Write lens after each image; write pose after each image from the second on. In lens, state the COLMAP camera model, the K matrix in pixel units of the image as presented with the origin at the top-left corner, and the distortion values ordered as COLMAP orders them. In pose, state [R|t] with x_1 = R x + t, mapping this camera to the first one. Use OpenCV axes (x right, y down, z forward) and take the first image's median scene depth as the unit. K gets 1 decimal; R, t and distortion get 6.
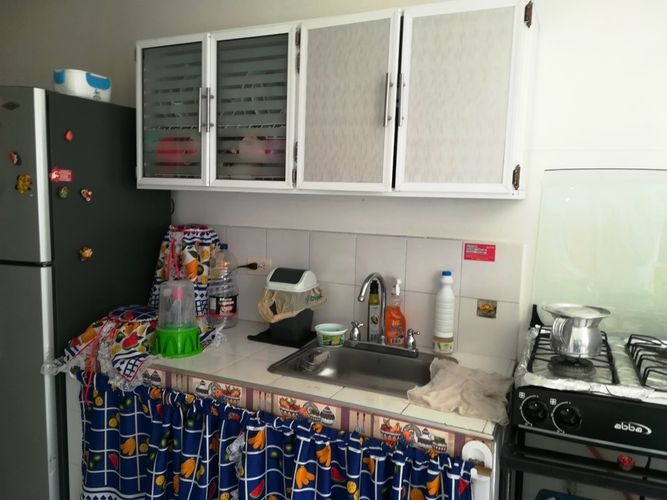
lens RADIAL K [[515.0, 0, 327.7], [0, 515.0, 254.9], [0, 0, 1]] dist [0.020357, -0.029100]
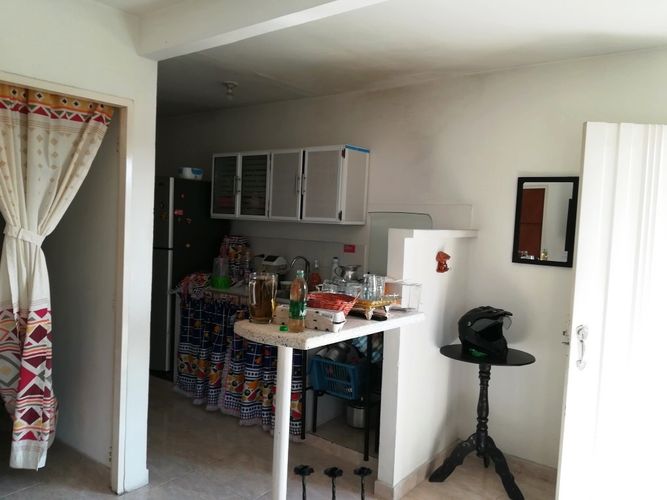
lens RADIAL K [[515.0, 0, 336.3], [0, 515.0, 252.0], [0, 0, 1]] dist [0.020357, -0.029100]
pose [[0.976806, 0.025942, -0.212549, 0.720534], [-0.039282, 0.997498, -0.058779, 0.143656], [0.210492, 0.065765, 0.975381, -1.182677]]
